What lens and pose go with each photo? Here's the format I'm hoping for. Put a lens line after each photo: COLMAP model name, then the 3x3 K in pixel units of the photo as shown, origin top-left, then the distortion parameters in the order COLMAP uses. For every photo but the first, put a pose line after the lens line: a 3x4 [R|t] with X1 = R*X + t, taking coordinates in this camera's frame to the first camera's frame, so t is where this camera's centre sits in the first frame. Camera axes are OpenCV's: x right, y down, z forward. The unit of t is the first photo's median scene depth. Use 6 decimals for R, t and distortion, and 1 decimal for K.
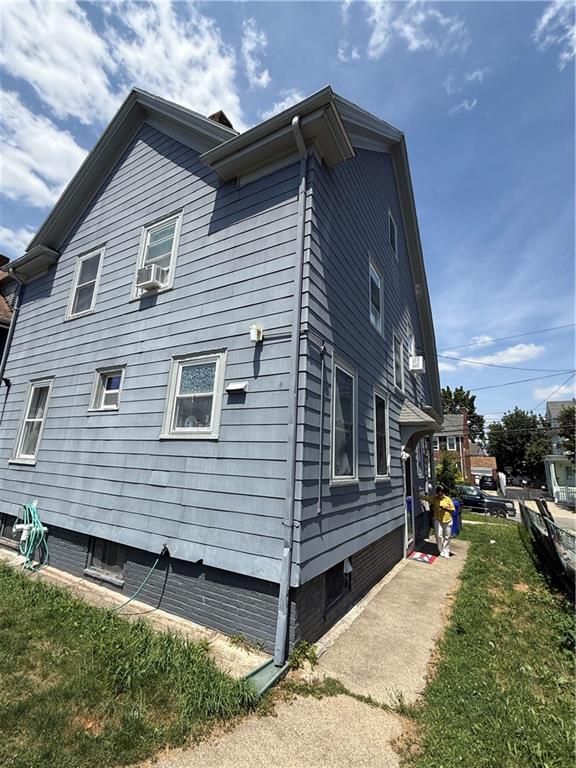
lens RADIAL K [[338.8, 0, 288.0], [0, 338.8, 384.0], [0, 0, 1]] dist [-0.001085, -0.000098]
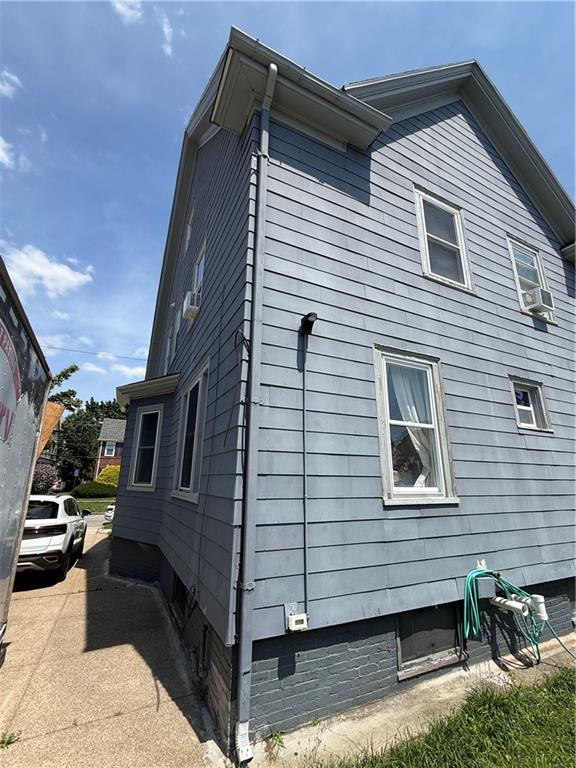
lens RADIAL K [[338.8, 0, 288.0], [0, 338.8, 384.0], [0, 0, 1]] dist [-0.001085, -0.000098]
pose [[0.554585, 0.187927, 0.810629, -1.560565], [-0.176436, 0.978571, -0.106154, 0.160828], [-0.813207, -0.084152, 0.575858, 0.993166]]
